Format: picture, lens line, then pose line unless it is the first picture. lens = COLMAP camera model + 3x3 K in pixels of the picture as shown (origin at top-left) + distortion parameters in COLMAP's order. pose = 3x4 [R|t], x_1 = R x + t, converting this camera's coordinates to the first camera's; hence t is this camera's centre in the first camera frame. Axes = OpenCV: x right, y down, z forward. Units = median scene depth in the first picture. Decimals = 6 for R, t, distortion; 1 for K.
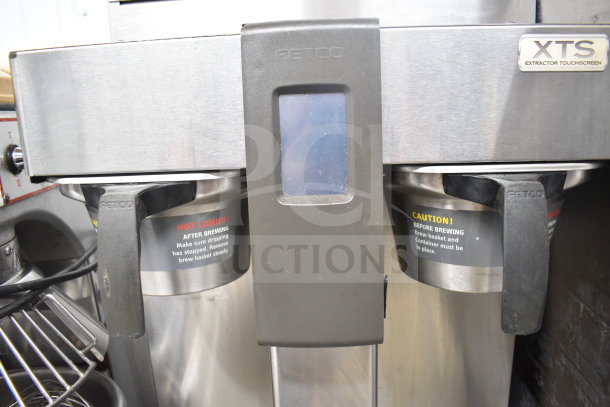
lens RADIAL K [[463.7, 0, 304.7], [0, 463.7, 203.3], [0, 0, 1]] dist [-0.093582, 0.004847]
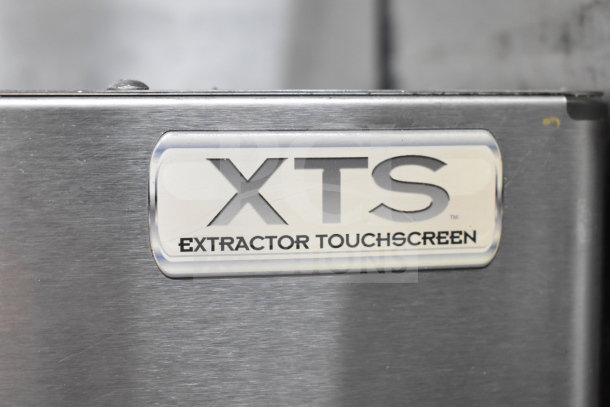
lens RADIAL K [[991.9, 0, 305.9], [0, 991.9, 203.2], [0, 0, 1]] dist [0.017372, 0.000000]
pose [[0.968436, 0.010178, 0.249053, 0.385773], [0.027962, 0.988423, -0.149124, -0.229050], [-0.247687, 0.151381, 0.956940, 0.410529]]
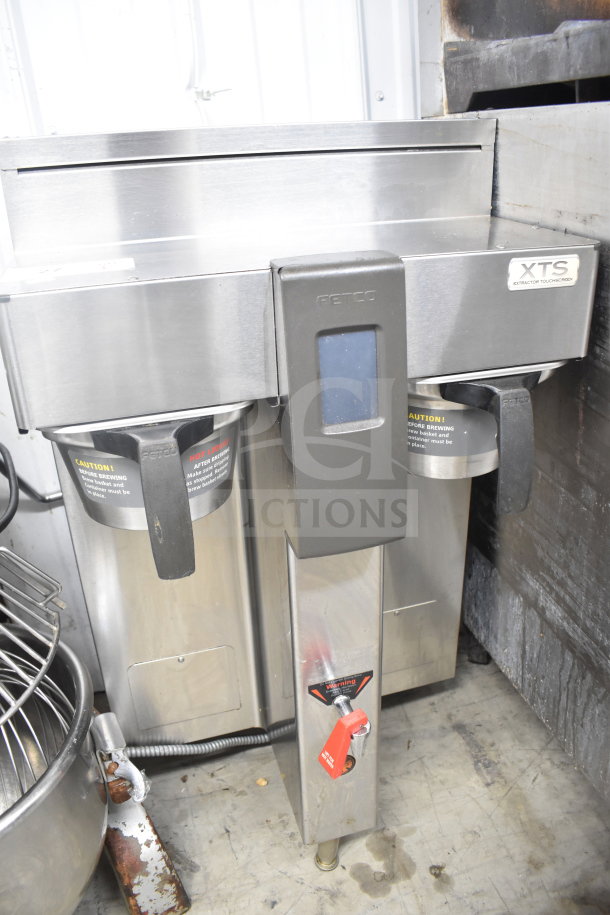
lens RADIAL K [[695.5, 0, 307.0], [0, 695.5, 454.7], [0, 0, 1]] dist [-0.093582, 0.004847]
pose [[0.943648, -0.135537, 0.301923, -0.529349], [0.070955, 0.973935, 0.215446, -0.275761], [-0.323254, -0.181882, 0.928669, -0.468409]]
